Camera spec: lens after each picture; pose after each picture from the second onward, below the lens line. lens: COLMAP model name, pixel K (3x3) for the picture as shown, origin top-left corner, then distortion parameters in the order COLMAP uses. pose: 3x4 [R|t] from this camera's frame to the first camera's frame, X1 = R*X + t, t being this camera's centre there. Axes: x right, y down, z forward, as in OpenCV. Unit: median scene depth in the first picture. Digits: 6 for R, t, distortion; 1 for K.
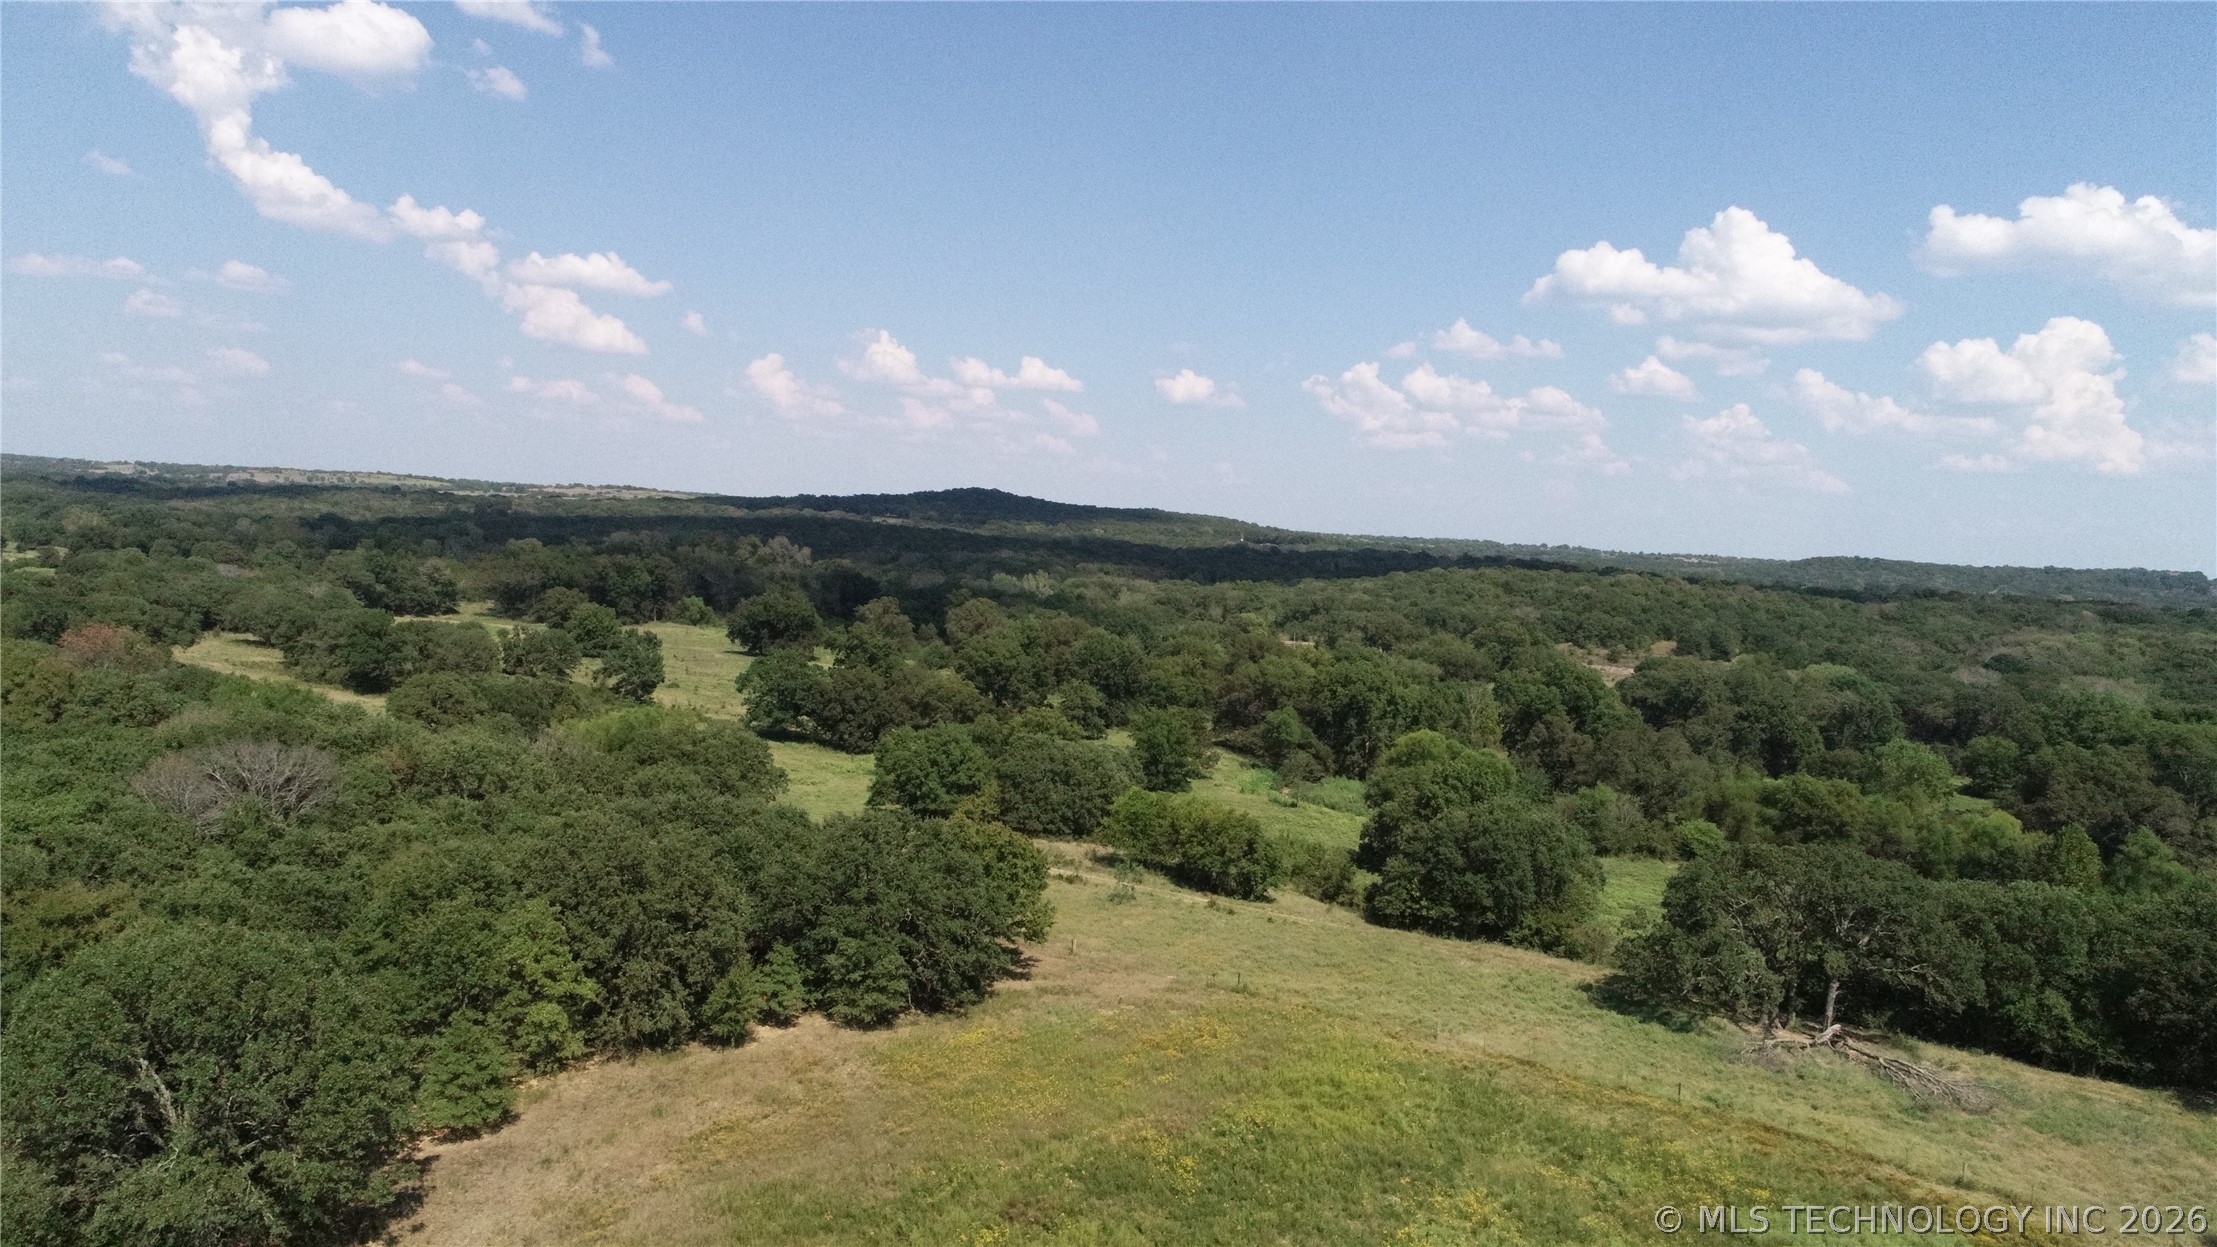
lens RADIAL K [[1494.8, 0, 1101.6], [0, 1494.8, 622.8], [0, 0, 1]] dist [0.007136, -0.004577]
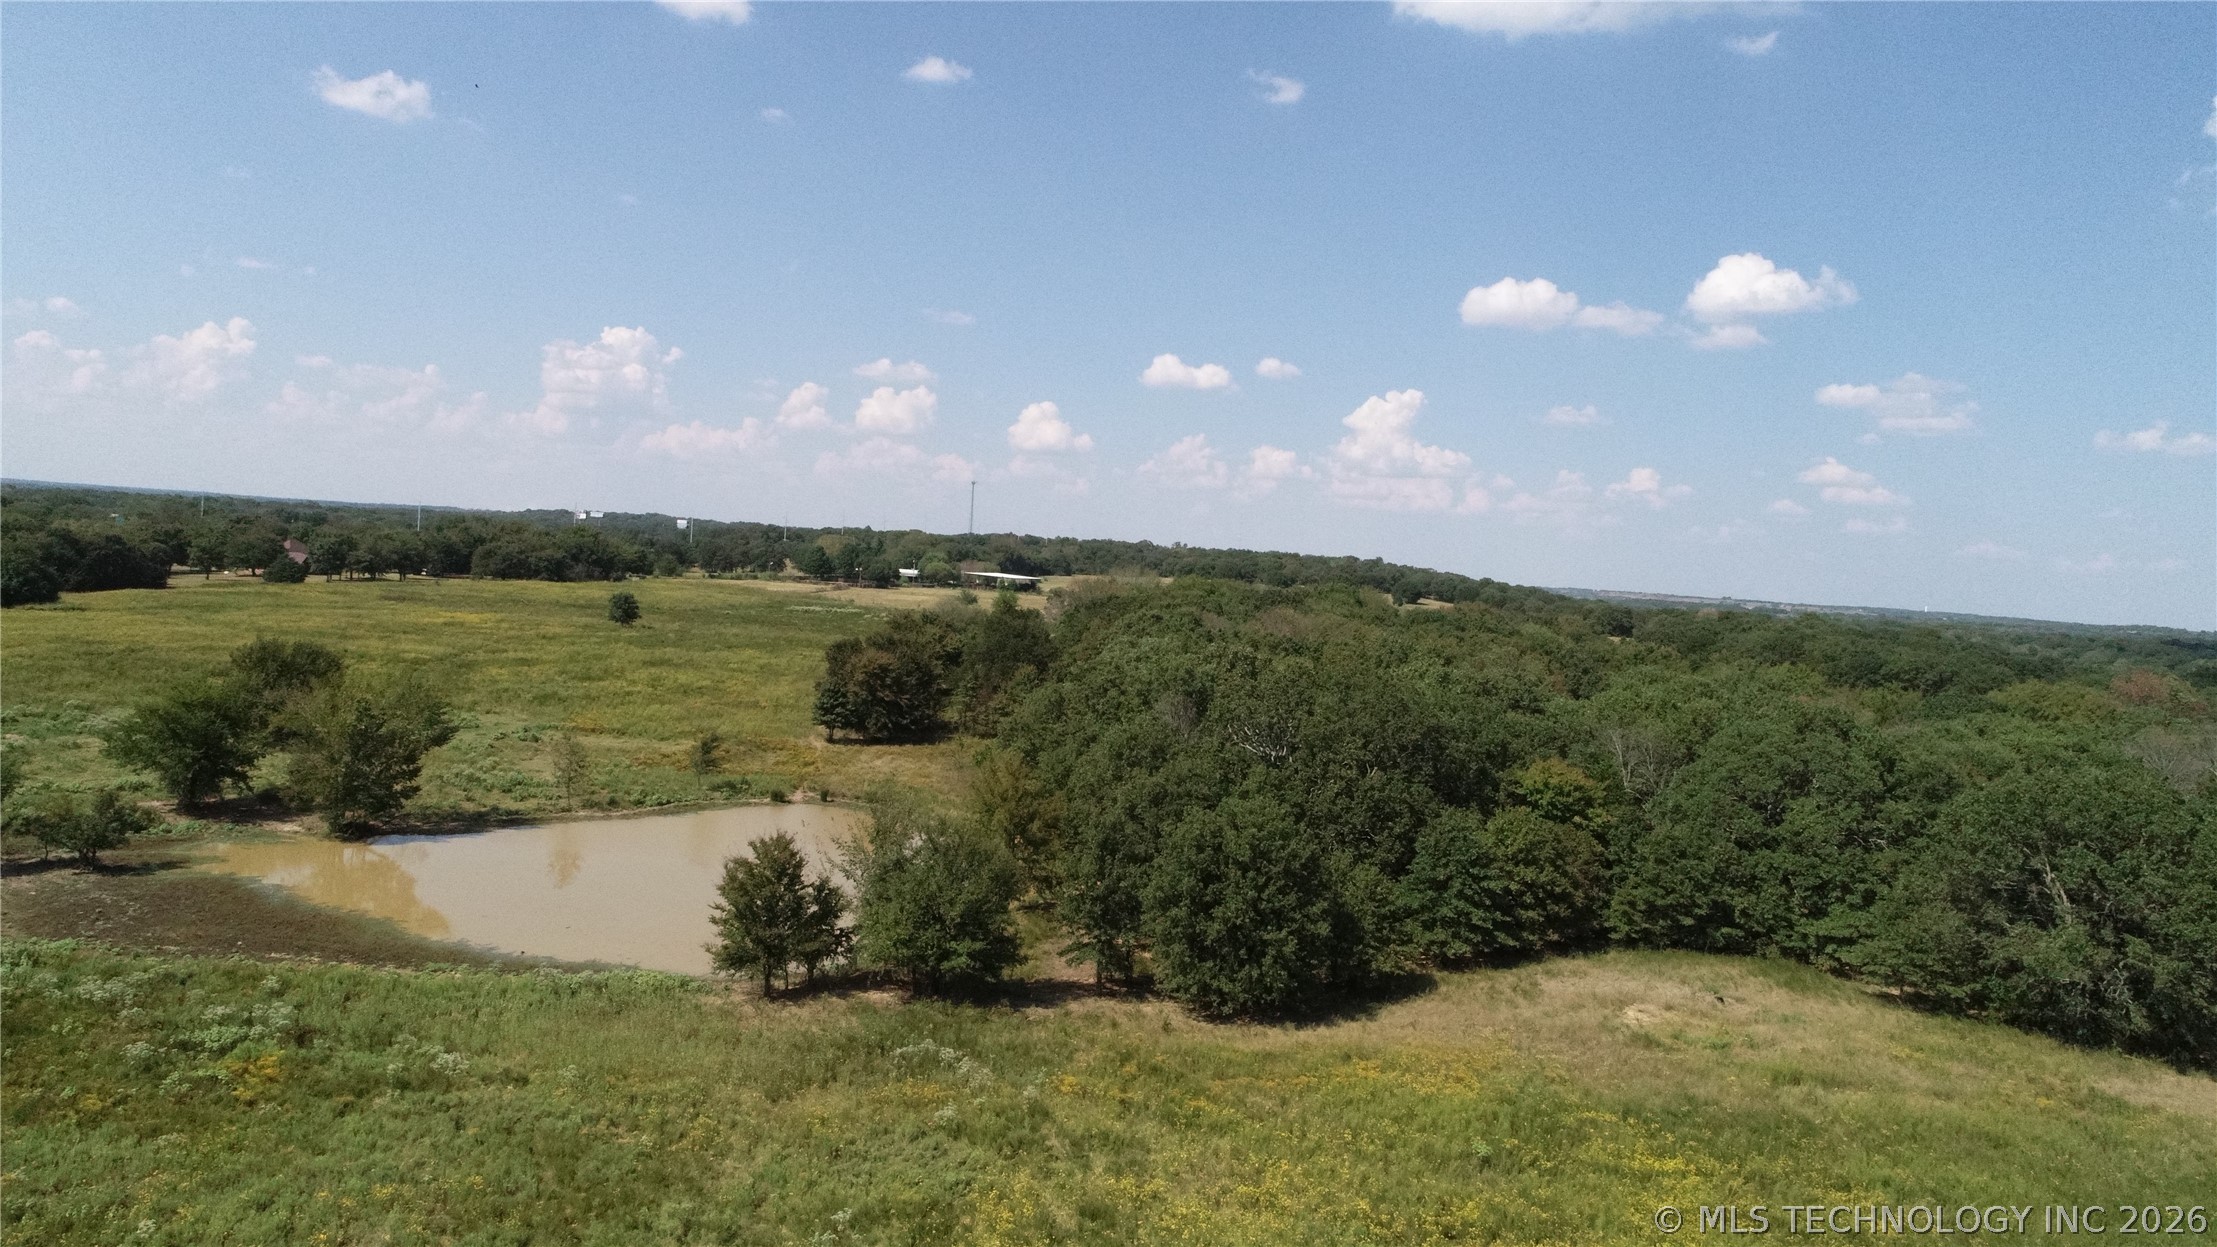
lens RADIAL K [[1494.8, 0, 1101.6], [0, 1494.8, 622.8], [0, 0, 1]] dist [0.007136, -0.004577]
pose [[0.325053, 0.003987, -0.945687, 0.064055], [-0.115164, 0.992716, -0.035399, 0.056397], [0.938657, 0.120415, 0.323144, -0.033710]]
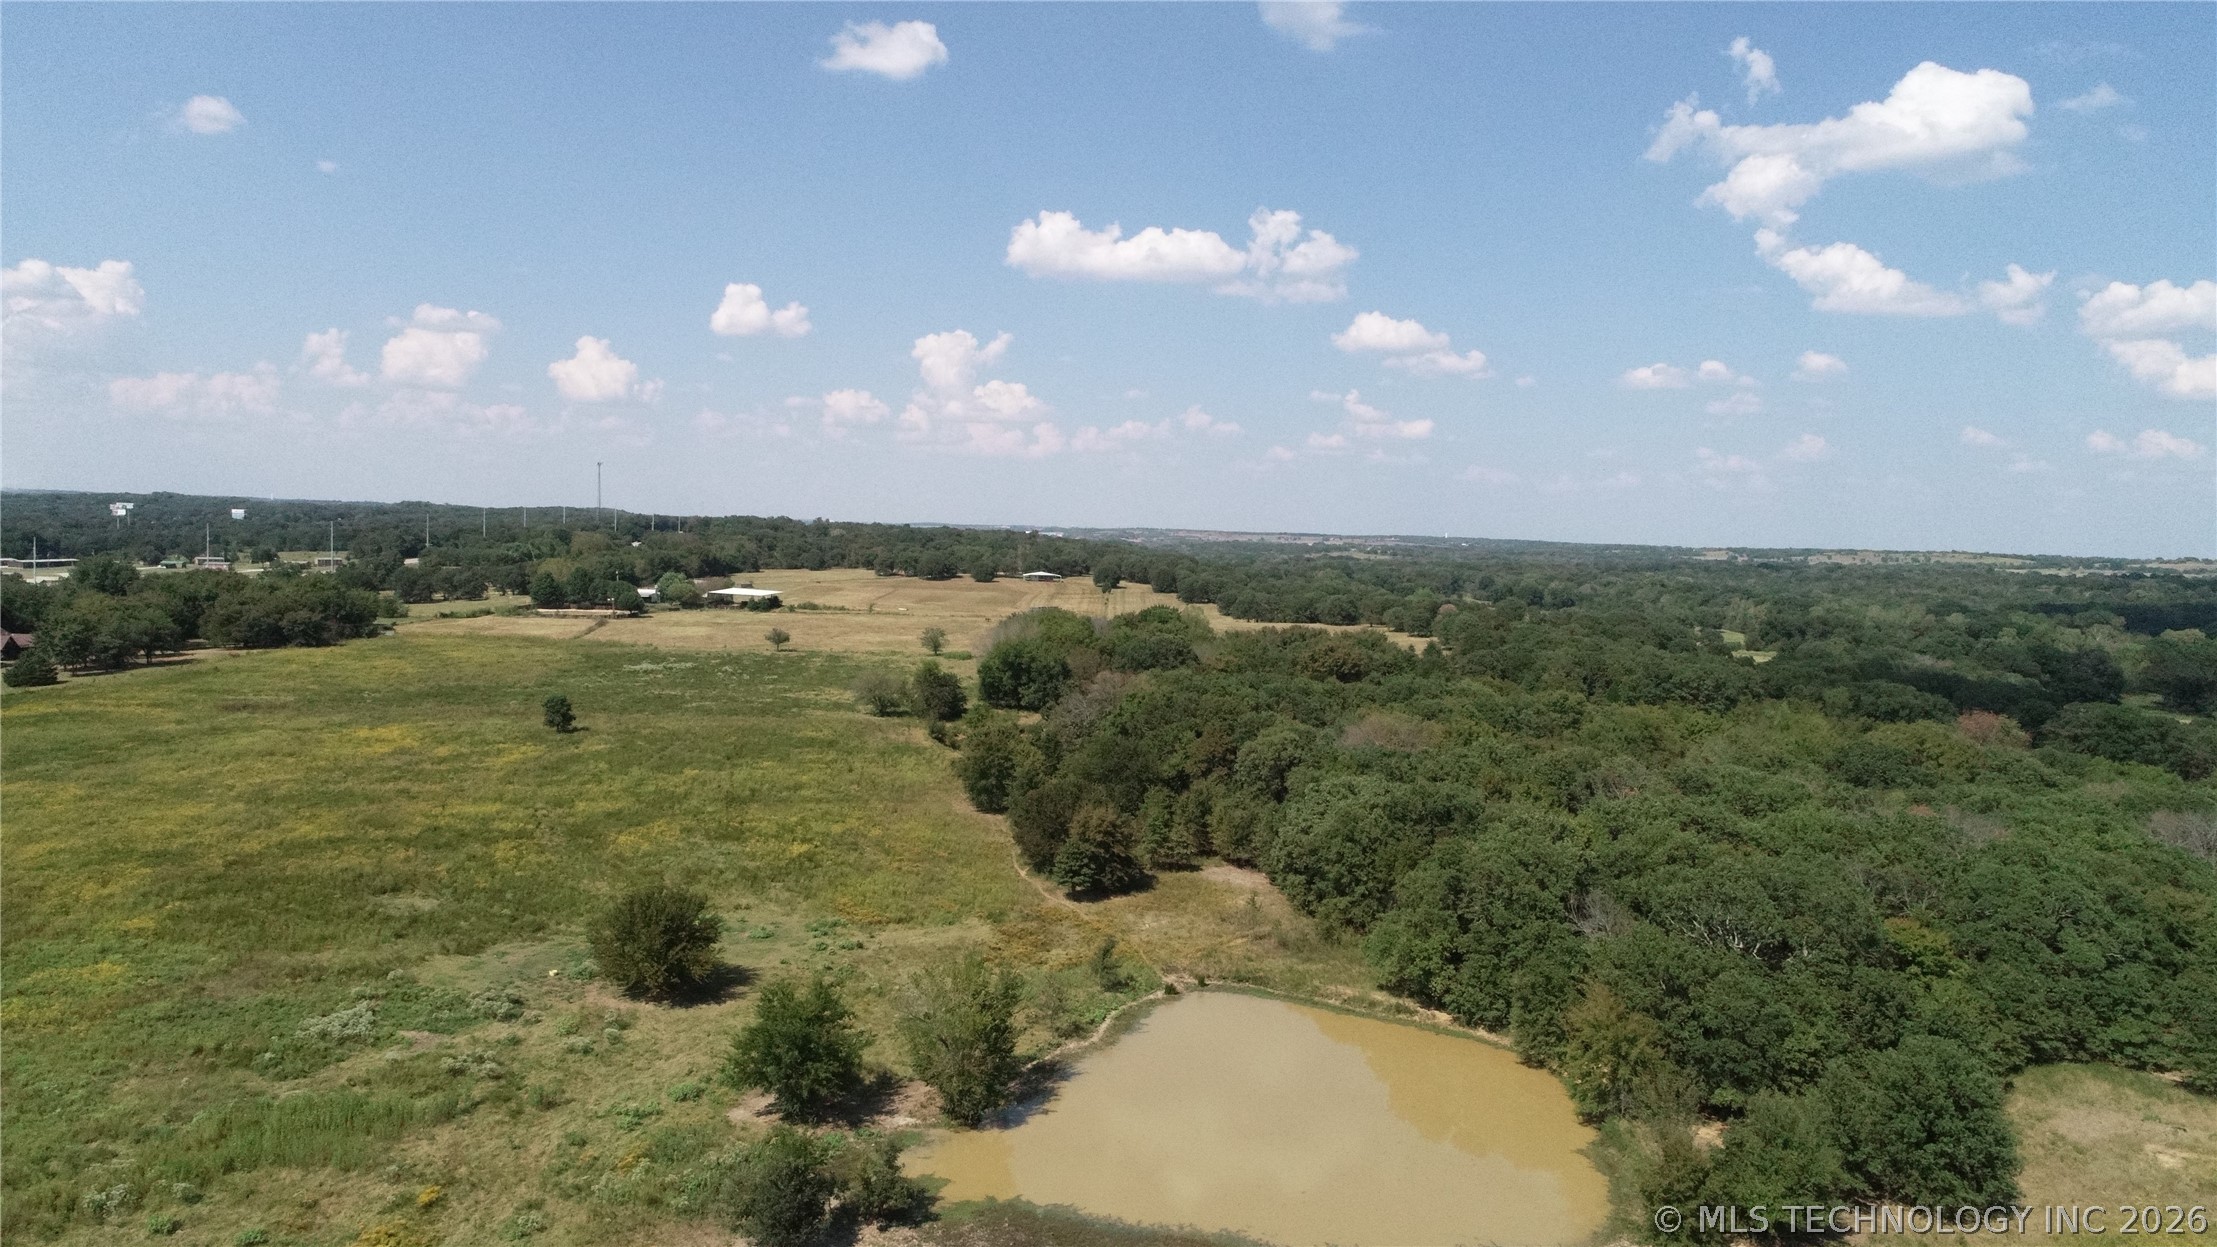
lens RADIAL K [[1494.8, 0, 1101.6], [0, 1494.8, 622.8], [0, 0, 1]] dist [0.007136, -0.004577]
pose [[0.578140, 0.010745, -0.815867, -0.011419], [-0.052133, 0.998357, -0.023795, -0.003977], [0.814271, 0.056290, 0.577750, -0.284838]]
